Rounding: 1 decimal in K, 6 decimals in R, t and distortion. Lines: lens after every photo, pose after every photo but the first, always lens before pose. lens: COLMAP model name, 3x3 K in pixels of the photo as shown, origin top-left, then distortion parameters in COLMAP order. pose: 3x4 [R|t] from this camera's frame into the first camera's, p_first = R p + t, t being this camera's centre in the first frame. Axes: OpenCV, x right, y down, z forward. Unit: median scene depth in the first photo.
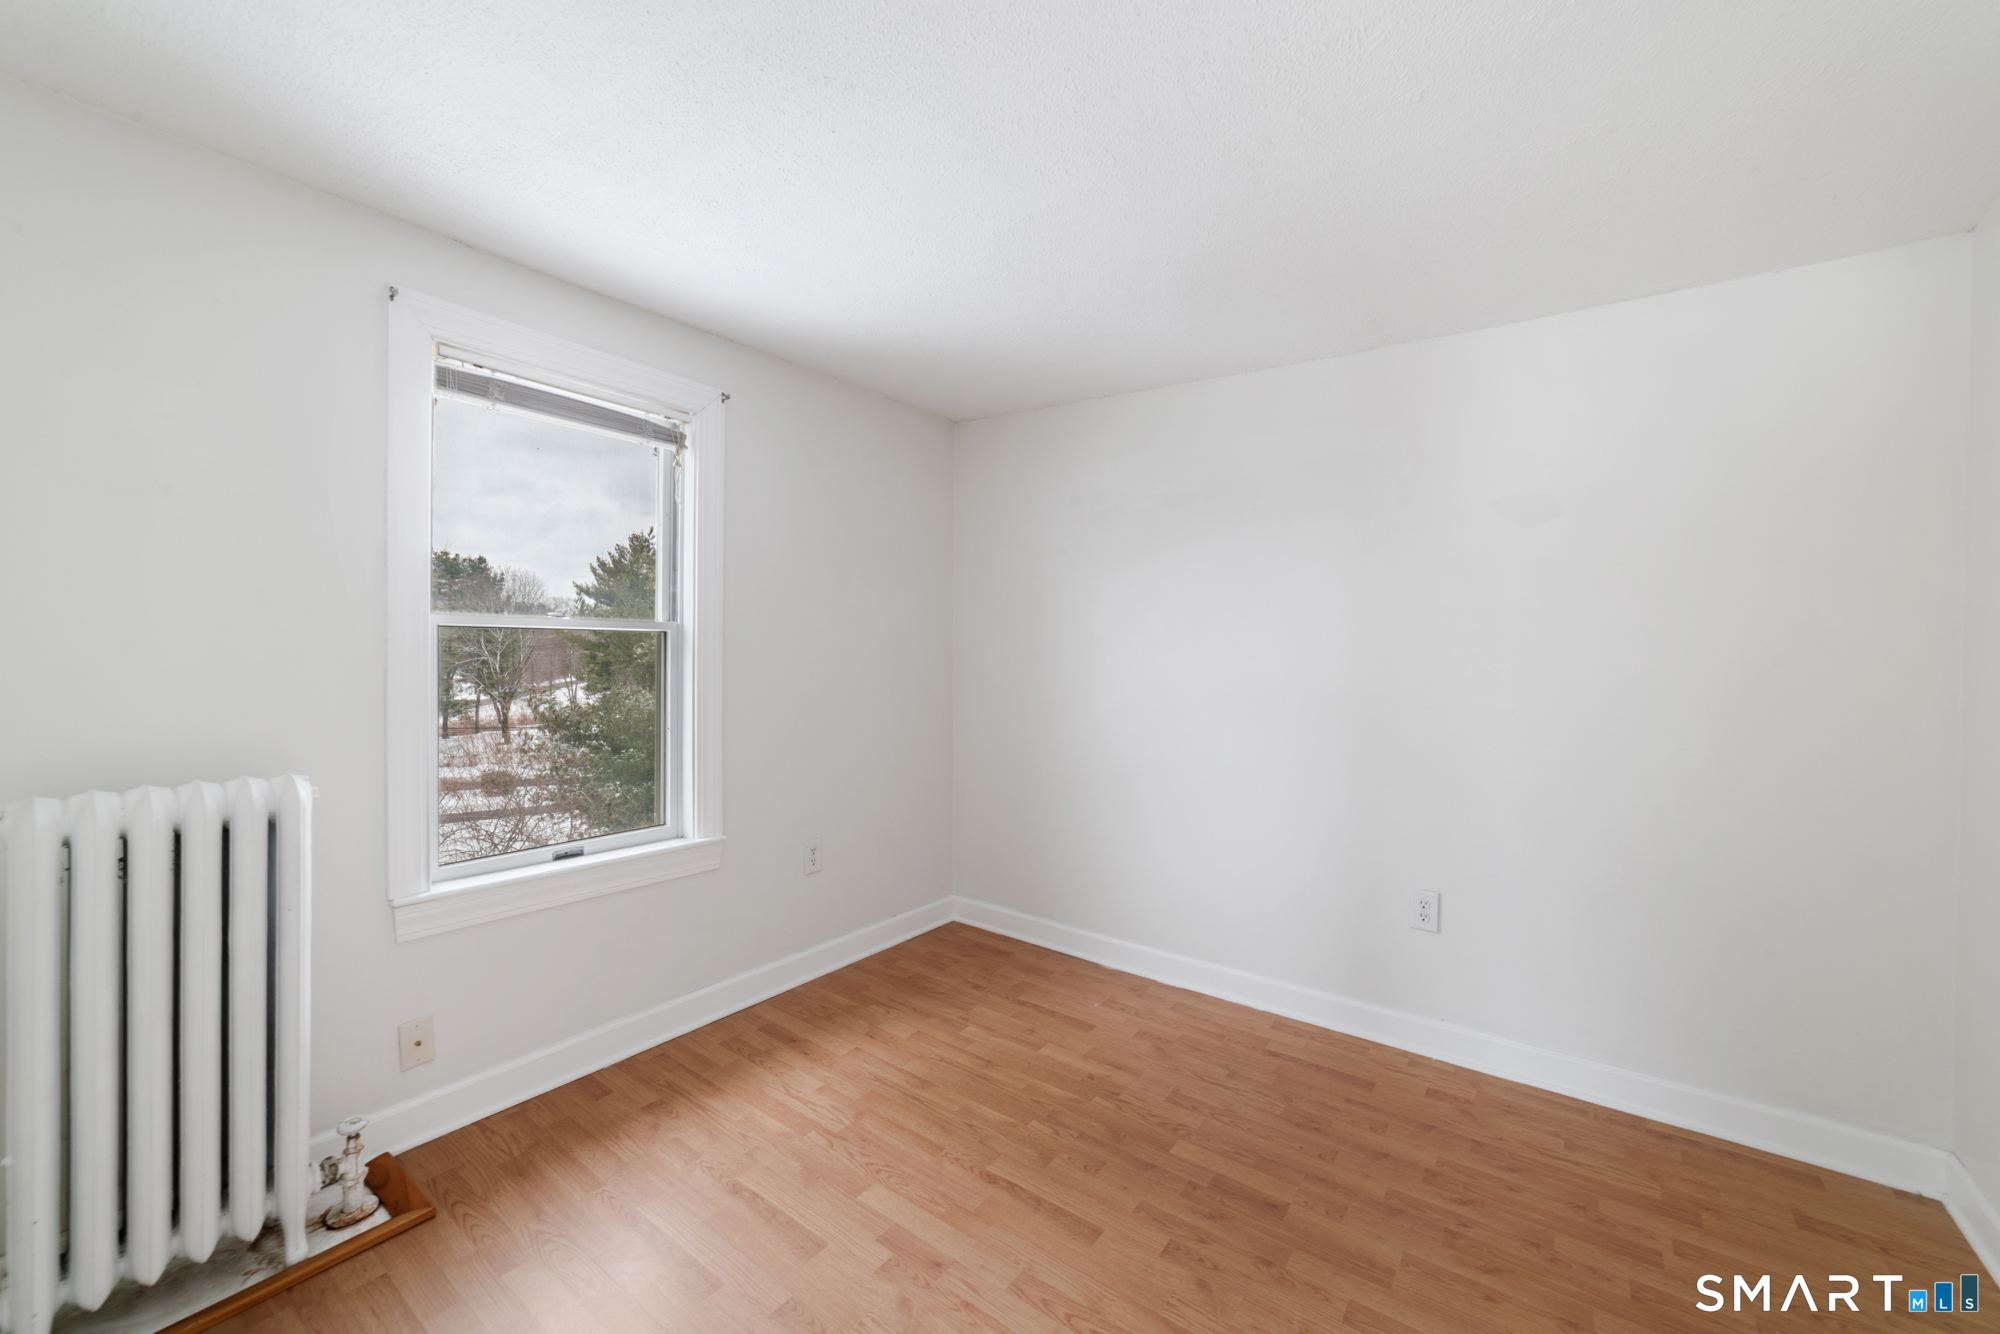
lens RADIAL K [[782.7, 0, 1000.3], [0, 782.7, 659.8], [0, 0, 1]] dist [-0.009415, 0.000378]
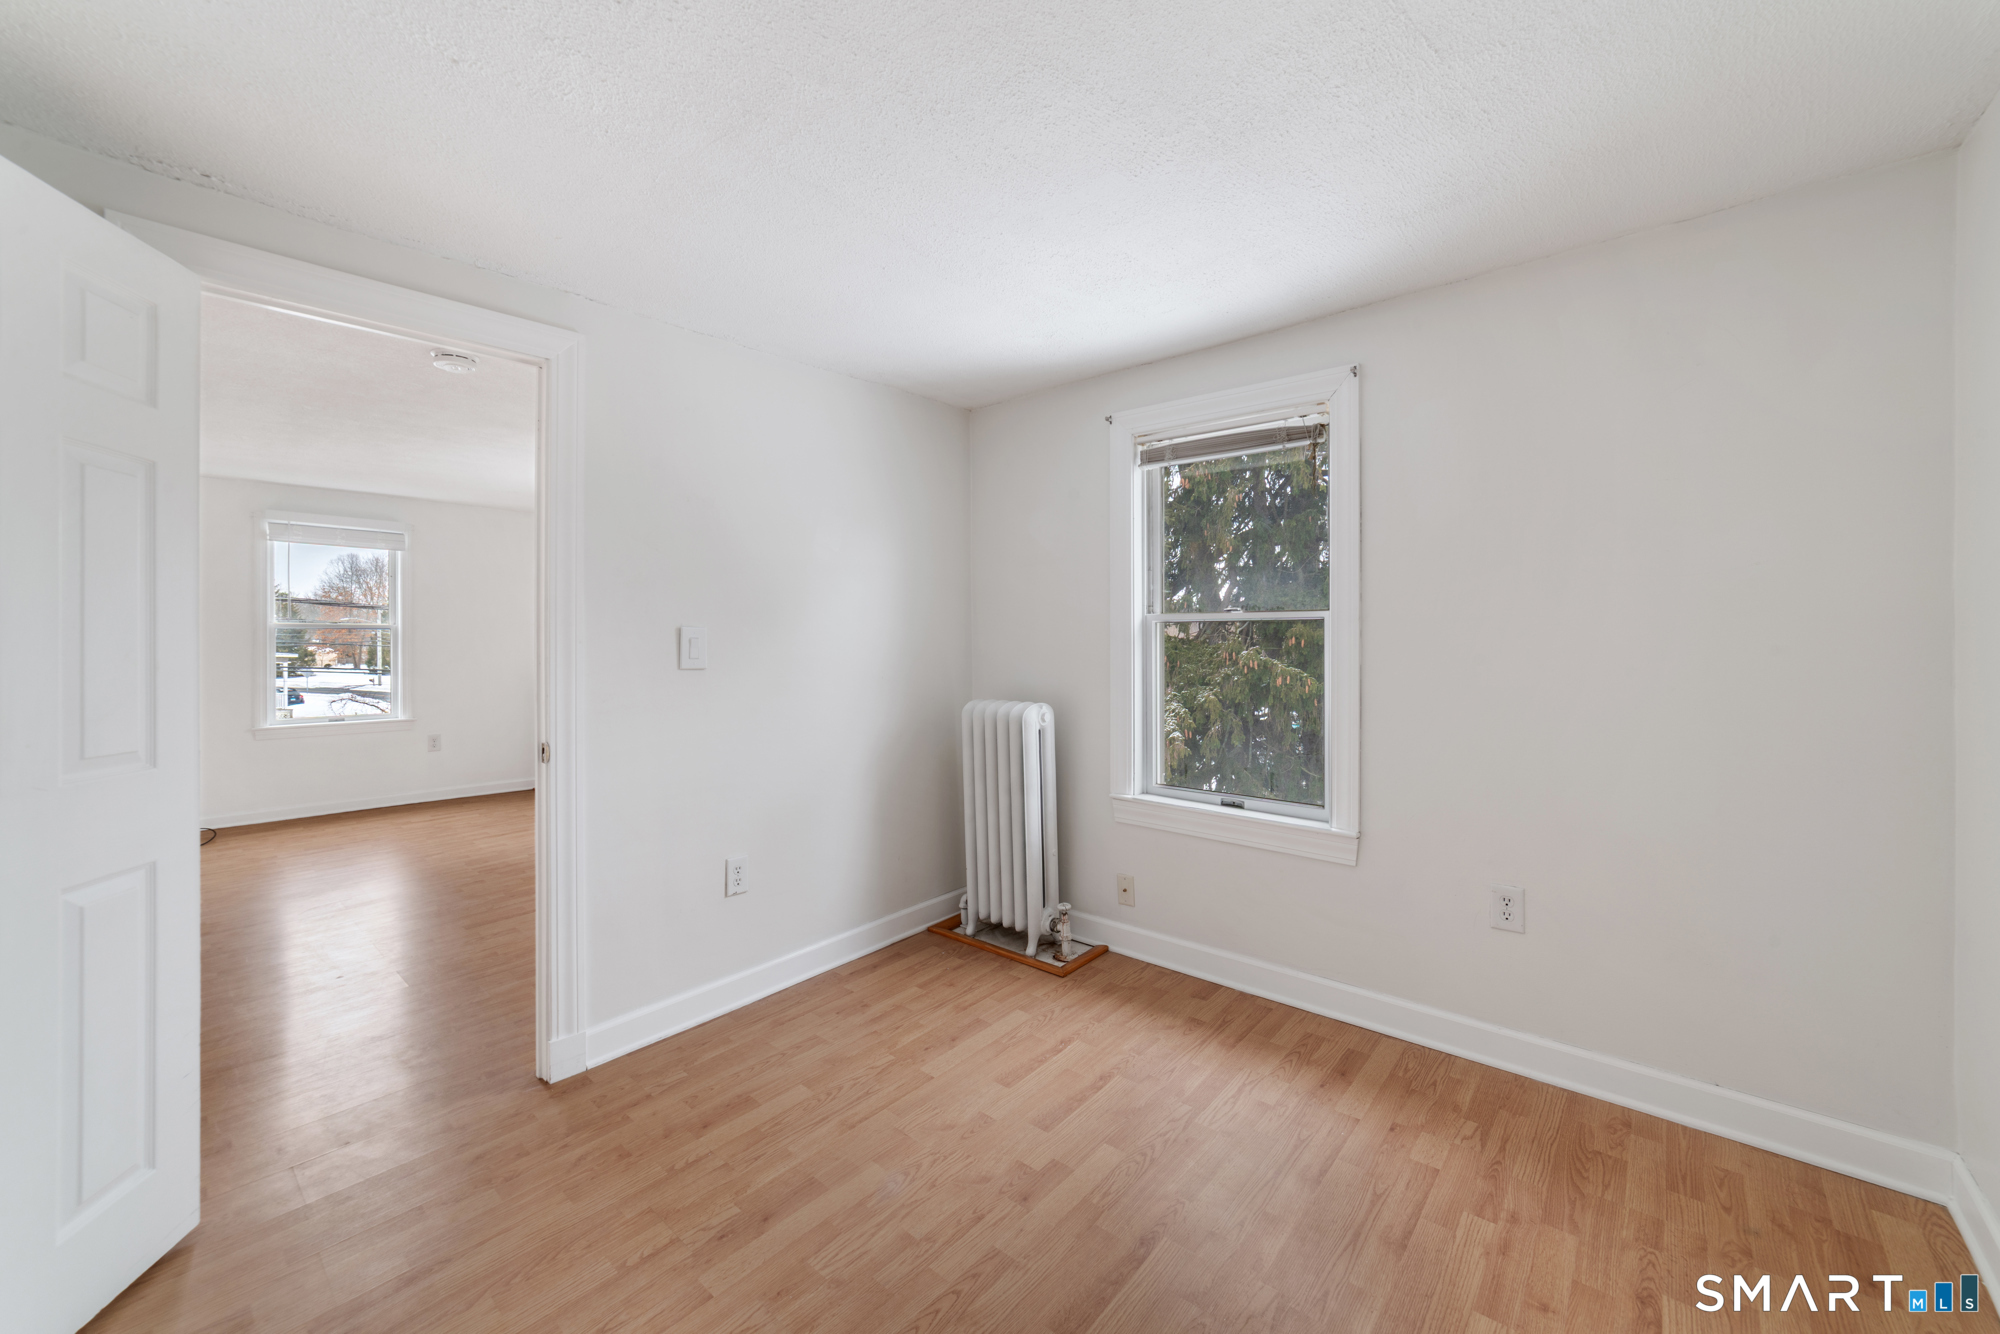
lens RADIAL K [[794.6, 0, 1008.4], [0, 794.6, 645.7], [0, 0, 1]] dist [-0.008323, 0.000381]
pose [[-0.080810, -0.000935, -0.996729, 0.717905], [-0.010861, 0.999941, -0.000057, 0.003590], [0.996670, 0.010821, -0.080816, 0.741168]]
